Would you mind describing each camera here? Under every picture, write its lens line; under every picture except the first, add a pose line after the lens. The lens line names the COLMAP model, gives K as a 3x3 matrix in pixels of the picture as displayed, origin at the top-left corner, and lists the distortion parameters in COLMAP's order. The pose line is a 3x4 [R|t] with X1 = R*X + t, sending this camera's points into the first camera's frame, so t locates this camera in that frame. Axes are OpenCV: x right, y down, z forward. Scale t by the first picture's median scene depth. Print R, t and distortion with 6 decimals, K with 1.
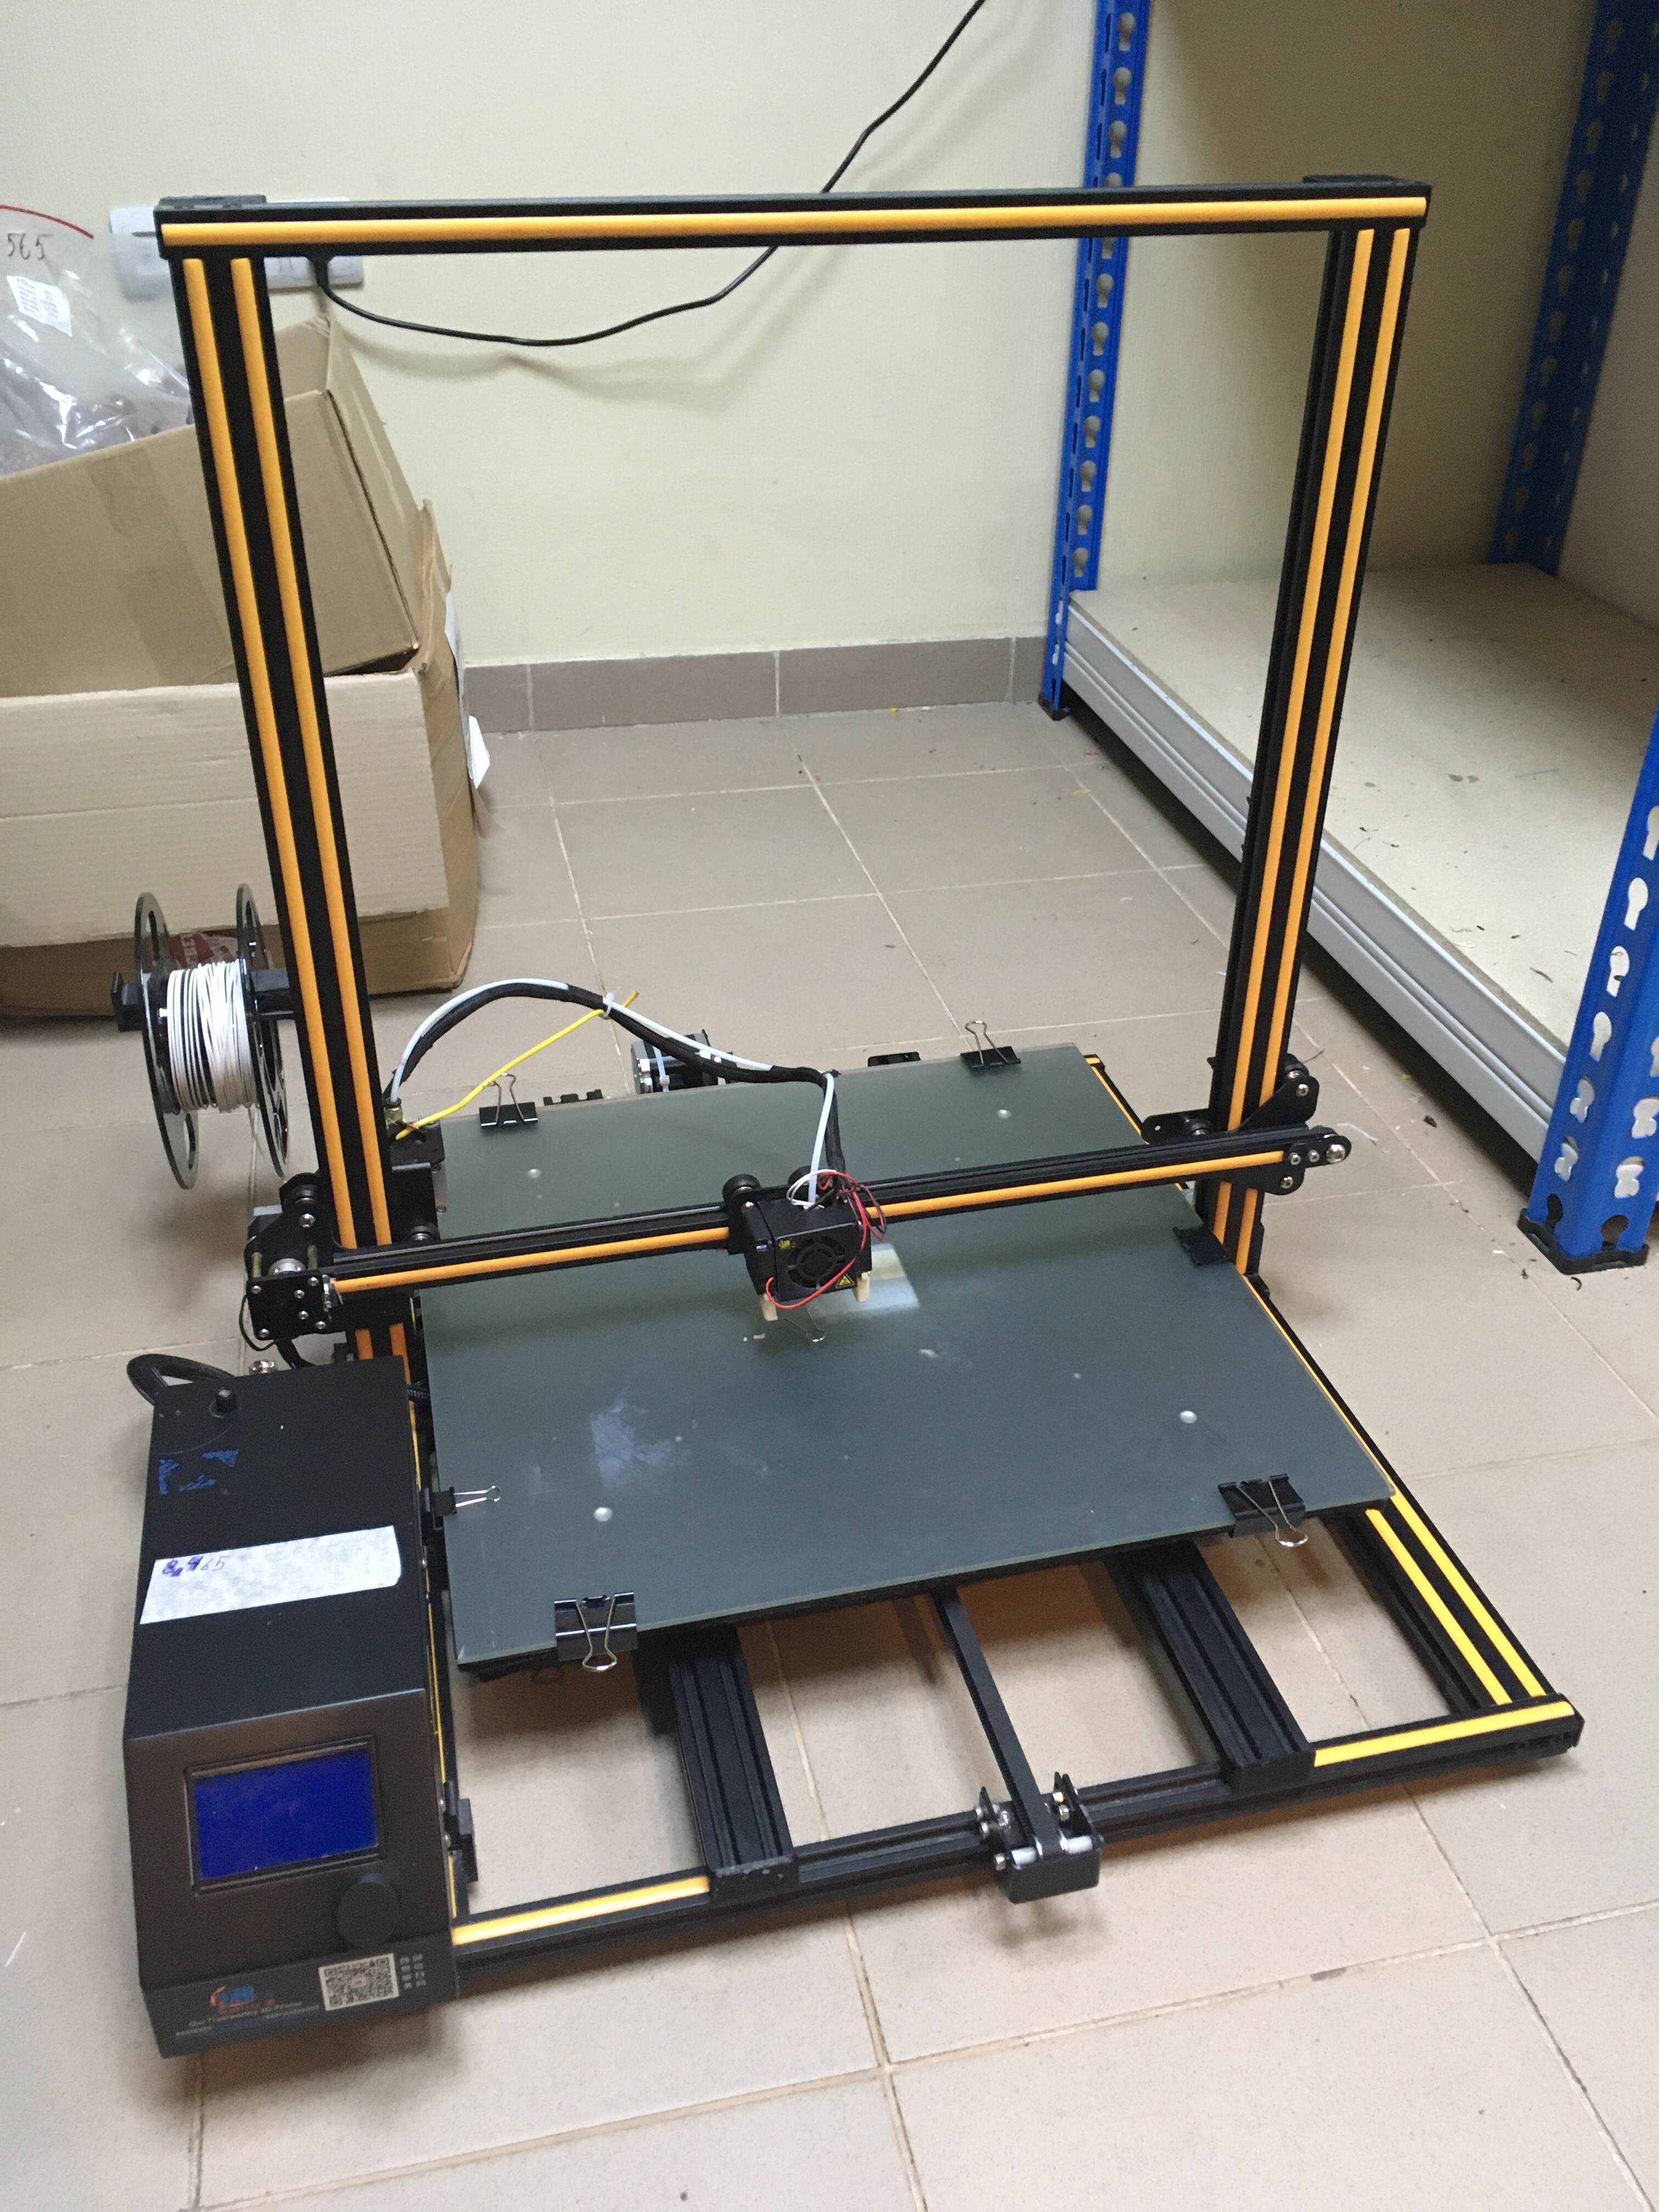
lens RADIAL K [[1867.6, 0, 835.7], [0, 1867.6, 1122.8], [0, 0, 1]] dist [0.080660, -0.120977]
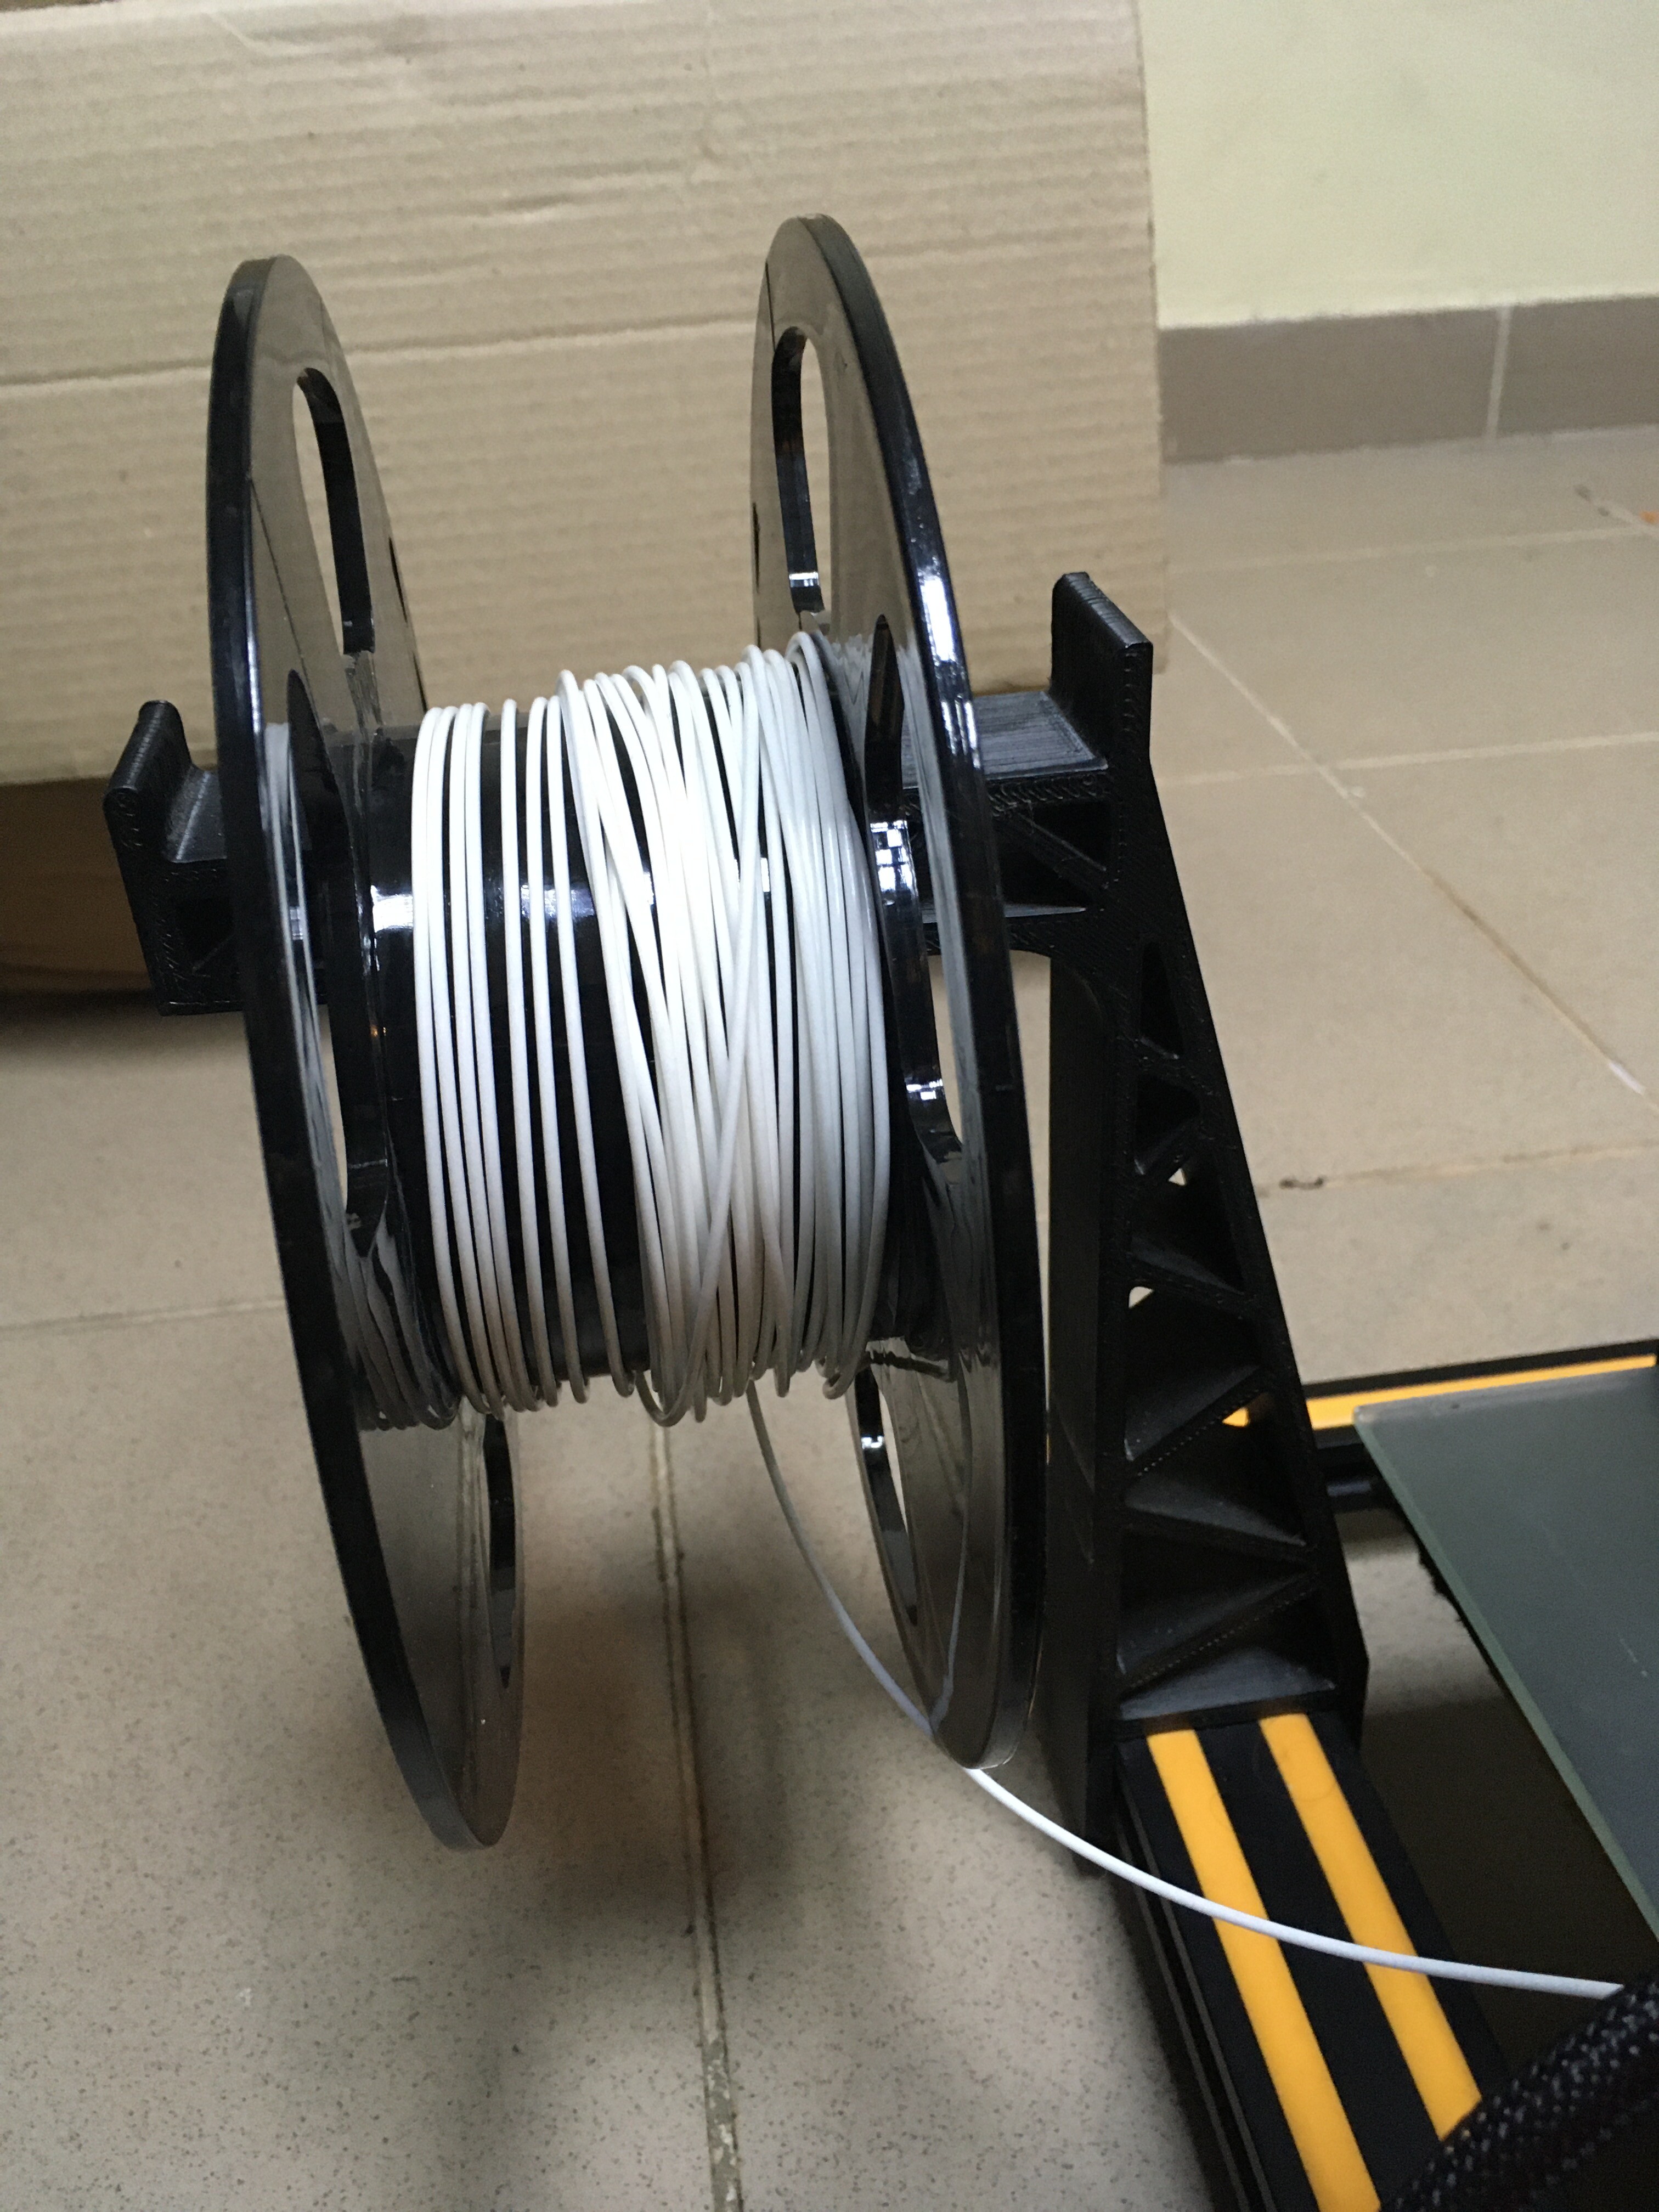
lens RADIAL K [[1867.6, 0, 835.7], [0, 1867.6, 1122.8], [0, 0, 1]] dist [0.080660, -0.120977]
pose [[0.994855, 0.005347, -0.101169, -0.344668], [-0.005504, 0.999984, -0.001271, -0.045131], [0.101160, 0.001821, 0.994868, 0.961488]]
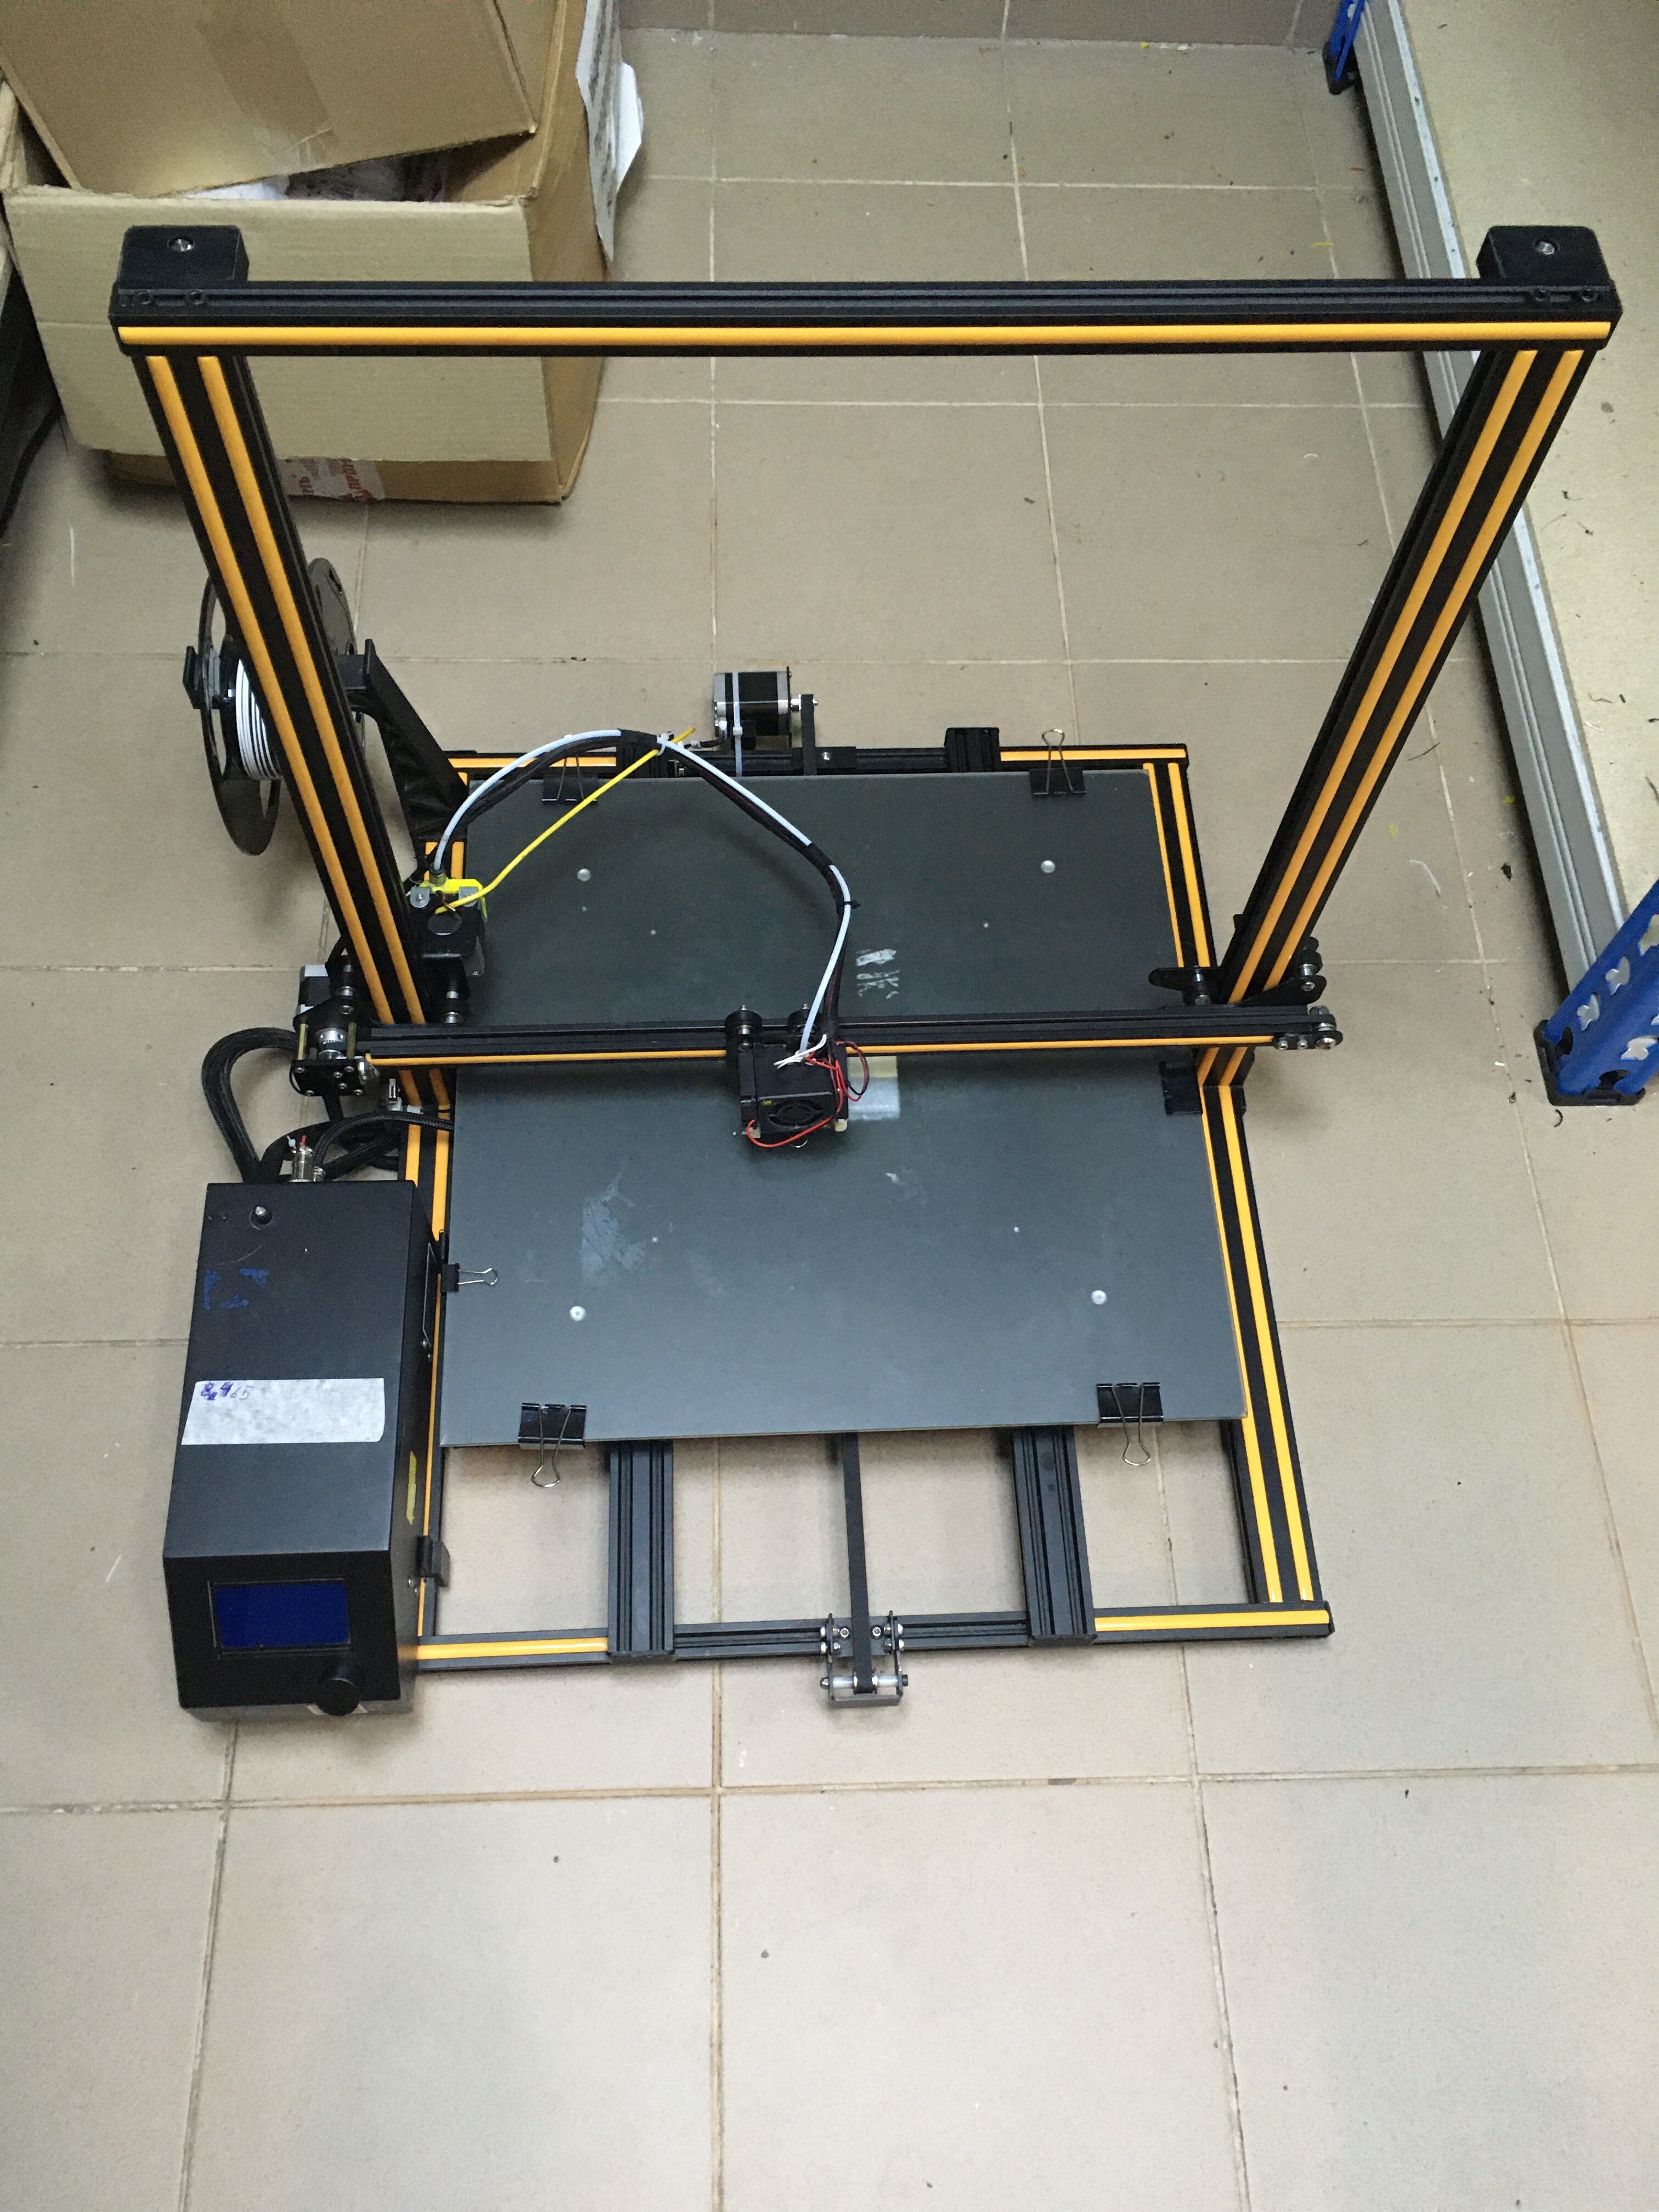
lens RADIAL K [[1867.6, 0, 835.7], [0, 1867.6, 1122.8], [0, 0, 1]] dist [0.080660, -0.120977]
pose [[0.980515, 0.186534, -0.061610, 0.082112], [-0.129382, 0.849195, 0.511984, -0.491018], [0.147821, -0.494037, 0.856783, 0.058927]]
